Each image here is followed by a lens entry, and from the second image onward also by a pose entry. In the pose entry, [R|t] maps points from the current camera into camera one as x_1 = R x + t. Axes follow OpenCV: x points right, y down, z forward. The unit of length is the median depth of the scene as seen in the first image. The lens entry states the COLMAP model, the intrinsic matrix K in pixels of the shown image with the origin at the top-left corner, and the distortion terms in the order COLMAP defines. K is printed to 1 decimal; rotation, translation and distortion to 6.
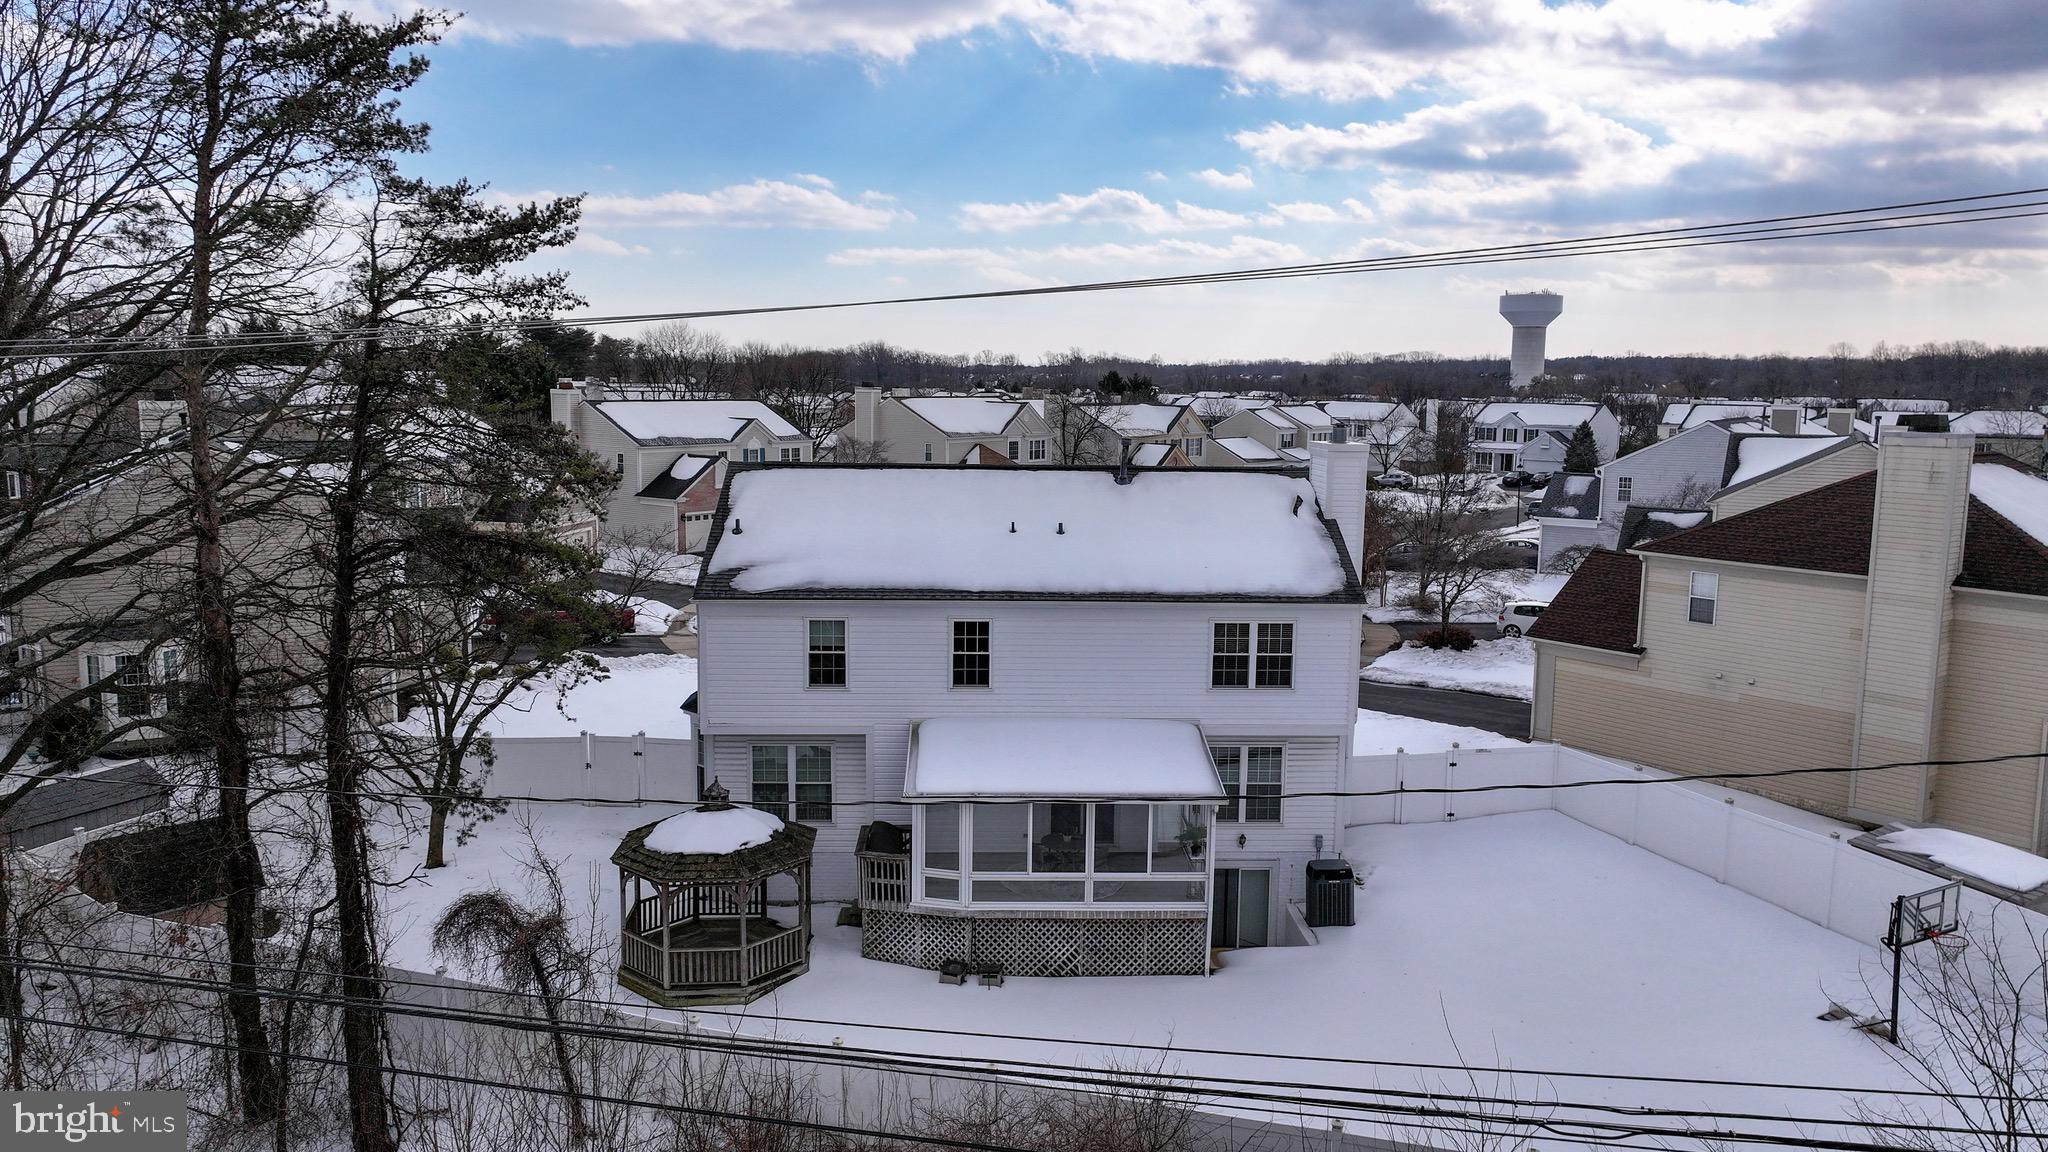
lens RADIAL K [[1436.5, 0, 1033.7], [0, 1436.5, 573.1], [0, 0, 1]] dist [0.006505, -0.002275]
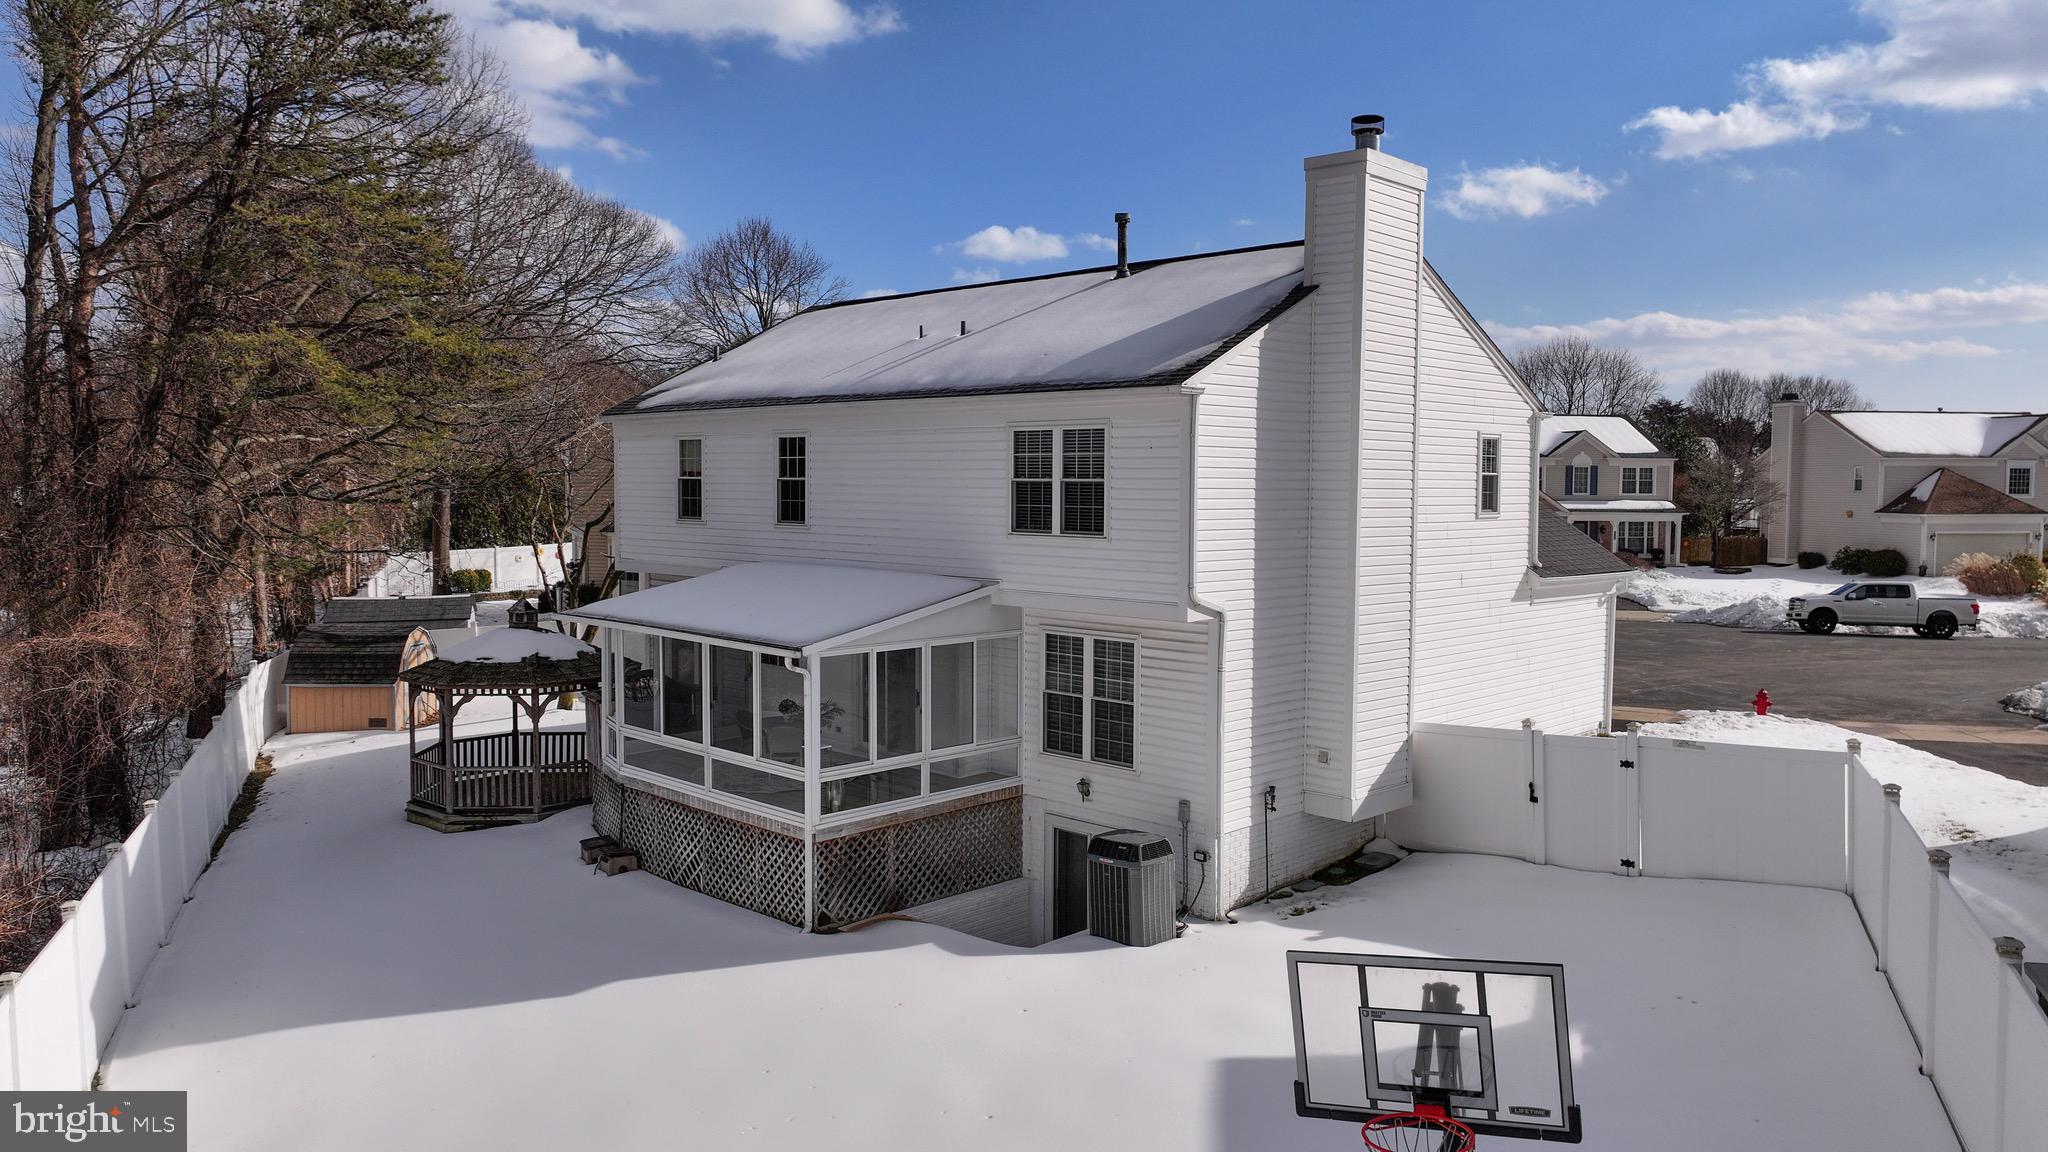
lens RADIAL K [[1436.5, 0, 1033.7], [0, 1436.5, 573.1], [0, 0, 1]] dist [0.006505, -0.002275]
pose [[0.698612, 0.040158, -0.714373, 0.603745], [-0.094895, 0.994804, -0.036879, 0.122534], [0.709180, 0.093554, 0.698792, 0.555192]]
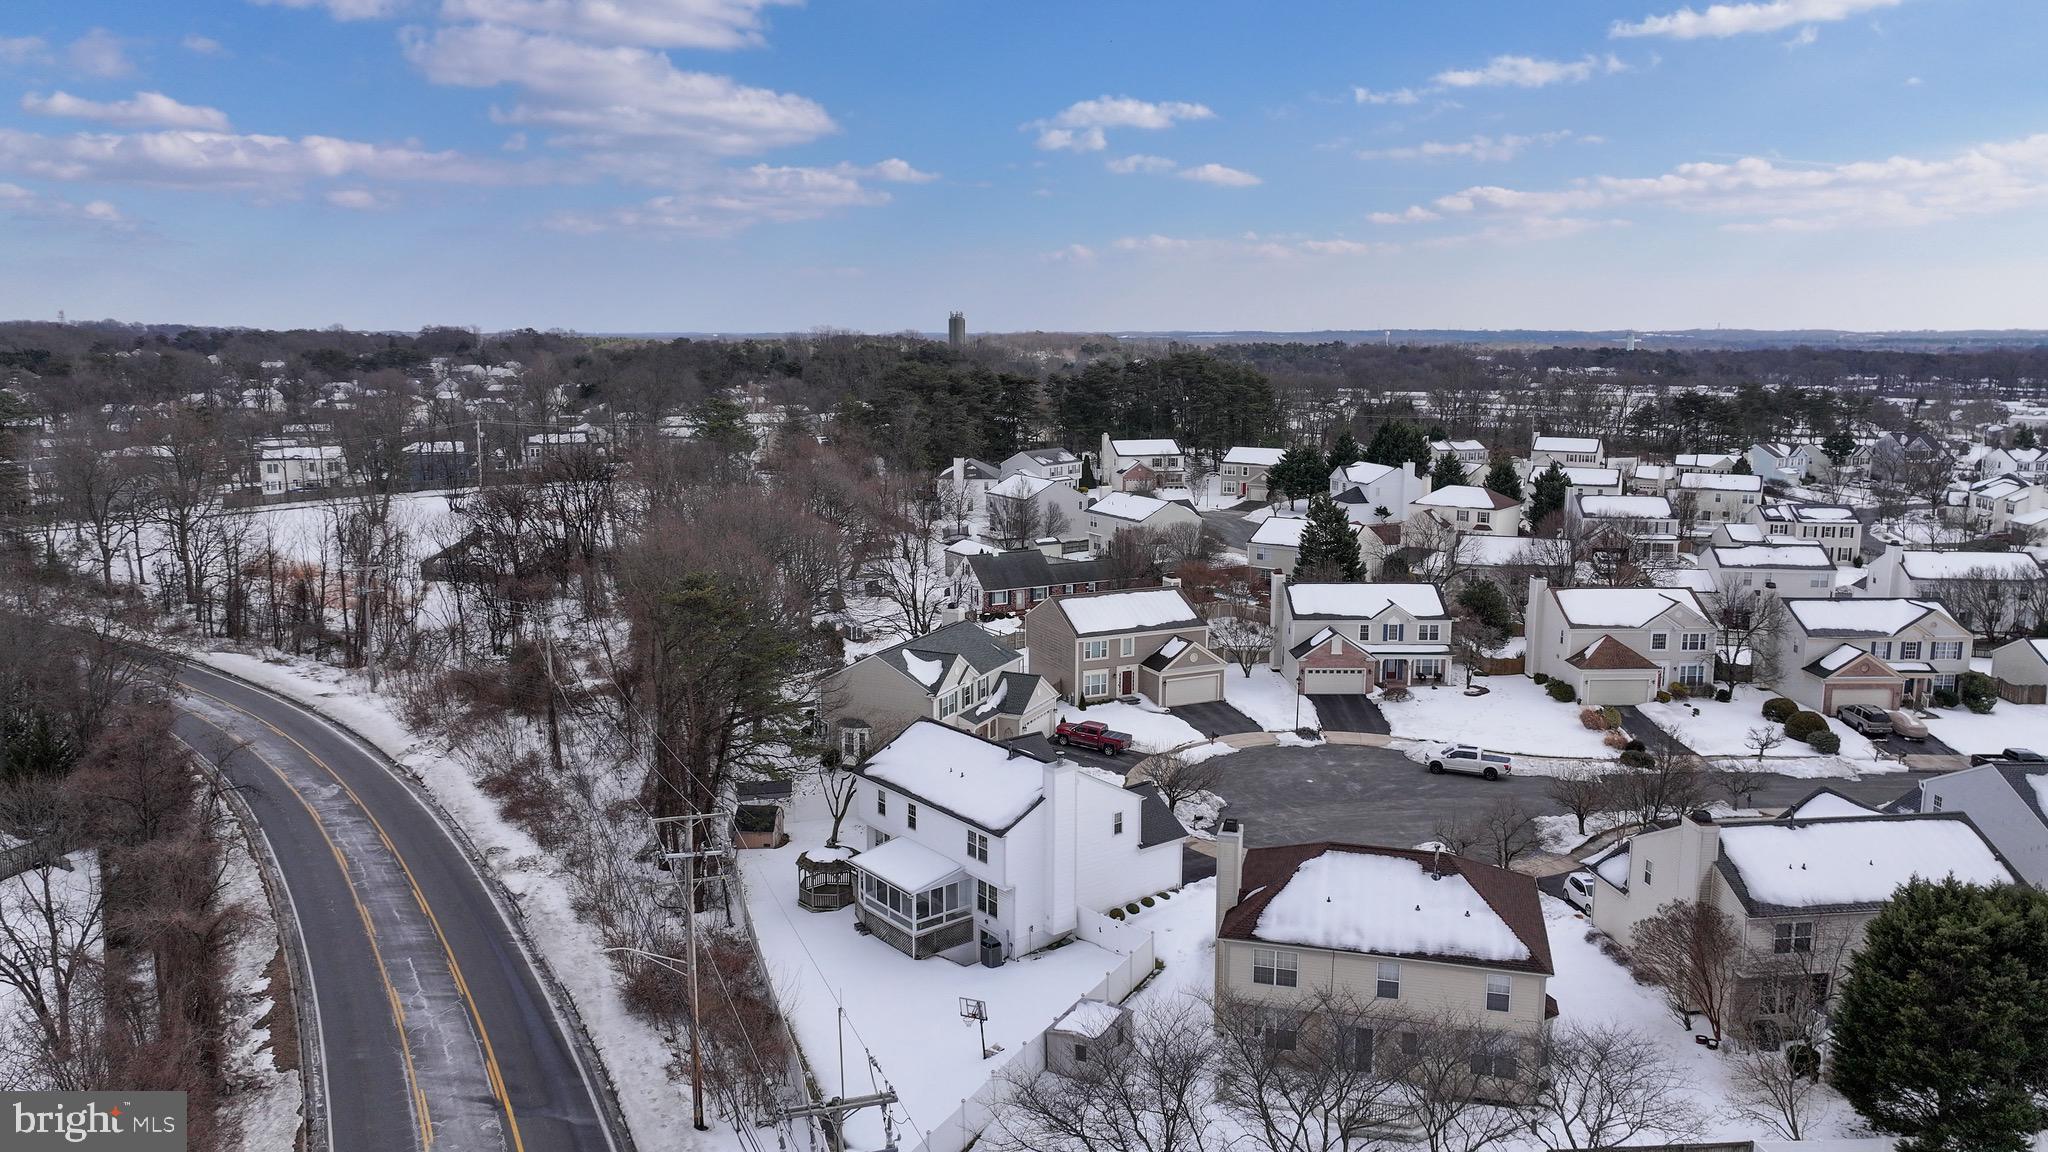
lens RADIAL K [[1436.5, 0, 1033.7], [0, 1436.5, 573.1], [0, 0, 1]] dist [0.006505, -0.002275]
pose [[0.615806, 0.121023, -0.778548, 2.073692], [-0.101082, 0.992102, 0.074267, -0.600716], [0.781387, 0.032963, 0.623175, -0.469946]]
